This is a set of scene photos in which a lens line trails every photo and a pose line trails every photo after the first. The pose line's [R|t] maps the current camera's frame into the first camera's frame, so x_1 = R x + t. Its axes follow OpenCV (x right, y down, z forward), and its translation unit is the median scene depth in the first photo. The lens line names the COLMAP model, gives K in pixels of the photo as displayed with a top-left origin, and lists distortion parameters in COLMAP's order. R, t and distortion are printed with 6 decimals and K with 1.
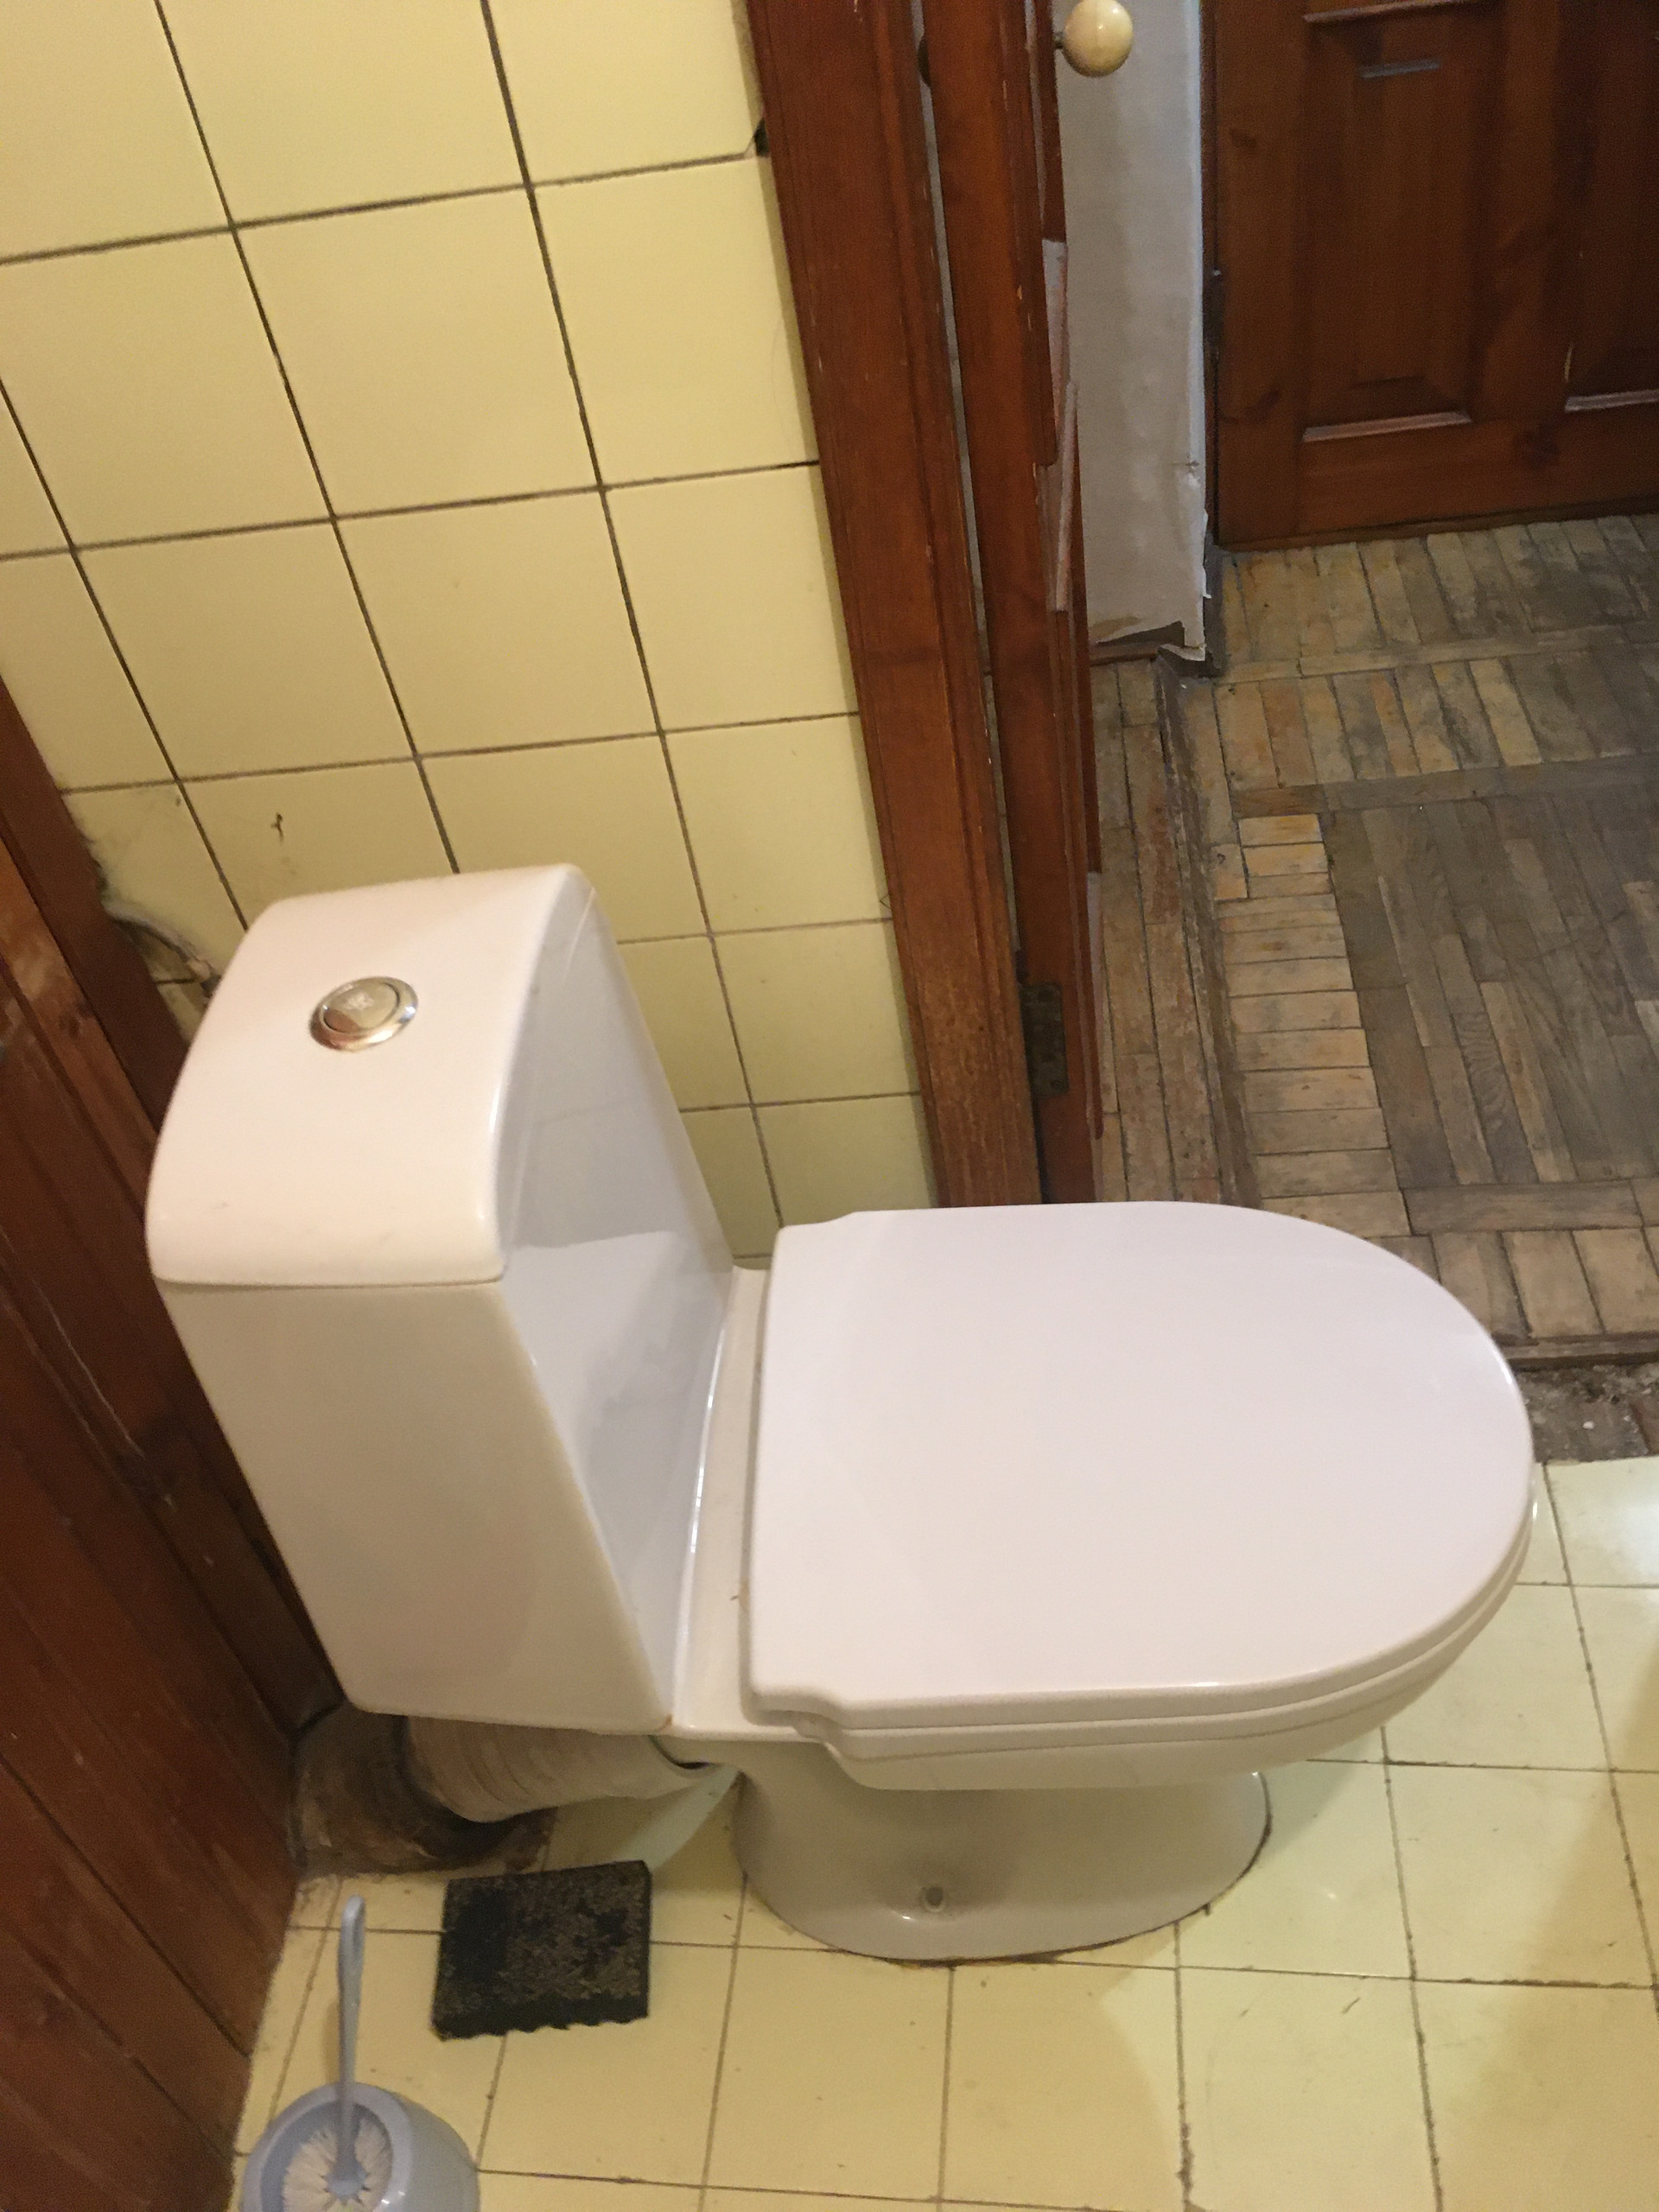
lens RADIAL K [[1874.9, 0, 834.6], [0, 1874.9, 1104.2], [0, 0, 1]] dist [0.119196, -0.176542]
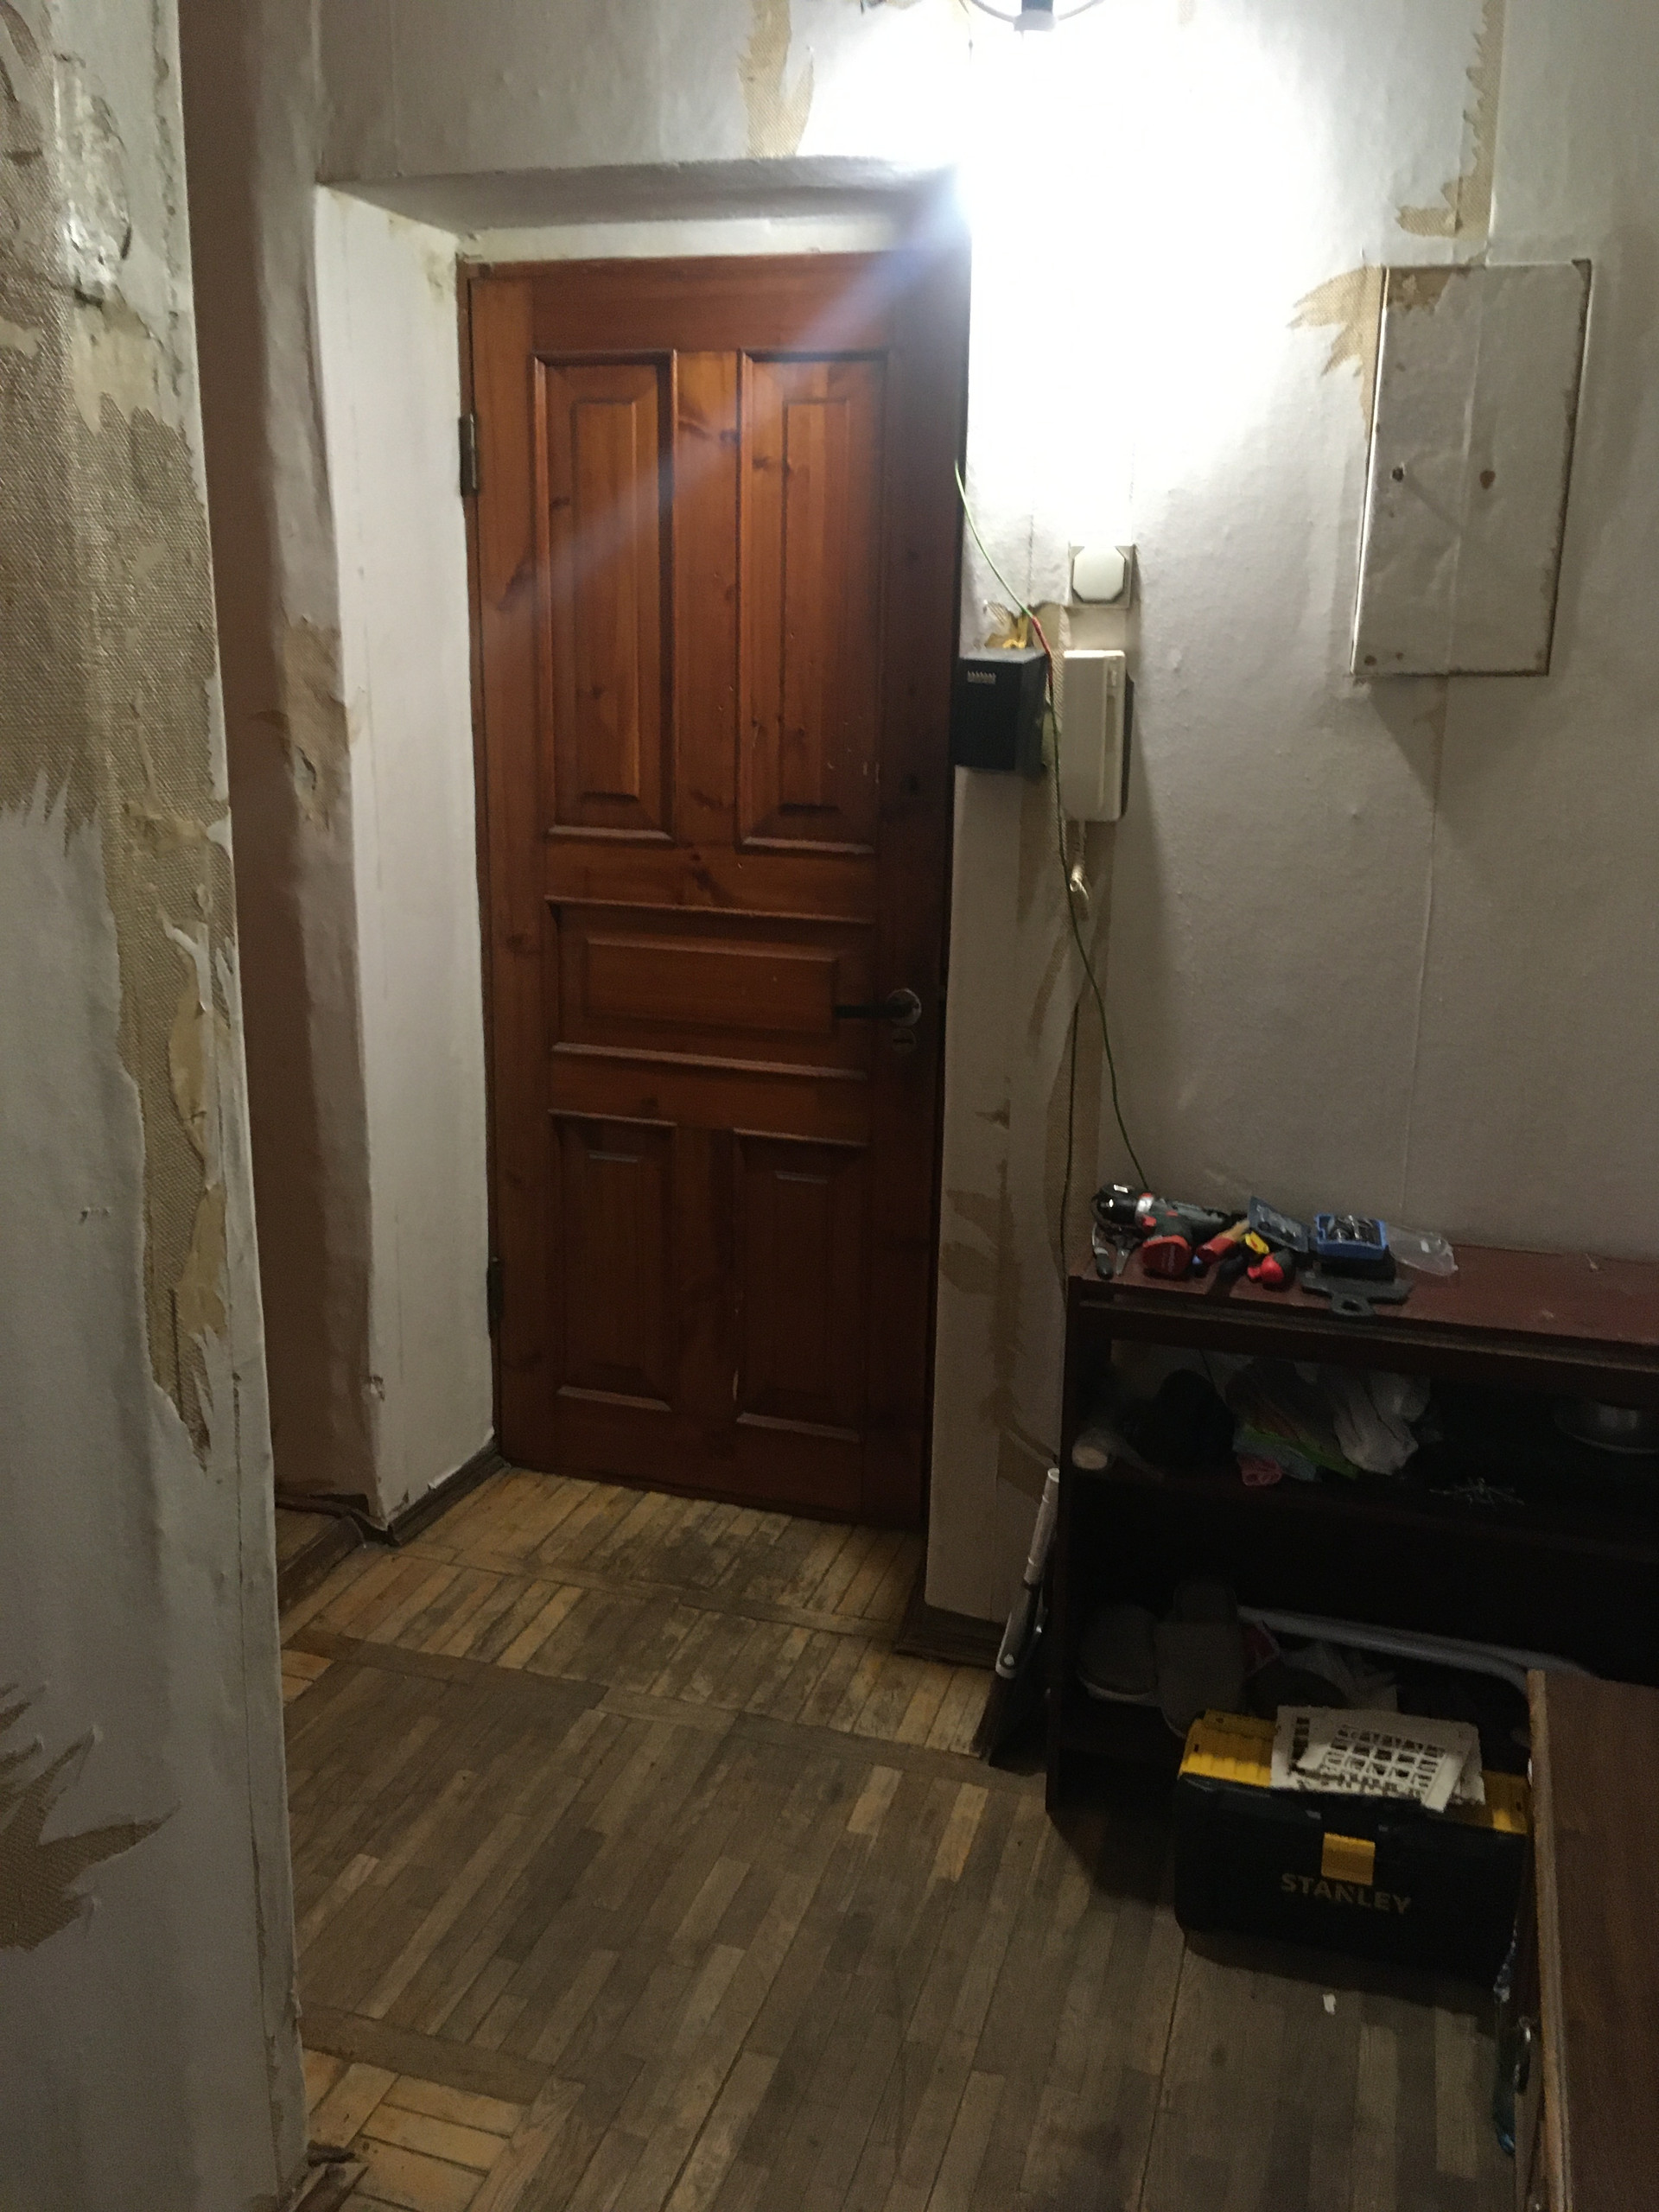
lens RADIAL K [[1874.9, 0, 834.6], [0, 1874.9, 1104.2], [0, 0, 1]] dist [0.119196, -0.176542]
pose [[0.956012, 0.213499, -0.201144, 0.679975], [-0.281647, 0.859706, -0.426122, -0.025674], [0.081948, 0.464030, 0.882021, -0.220477]]
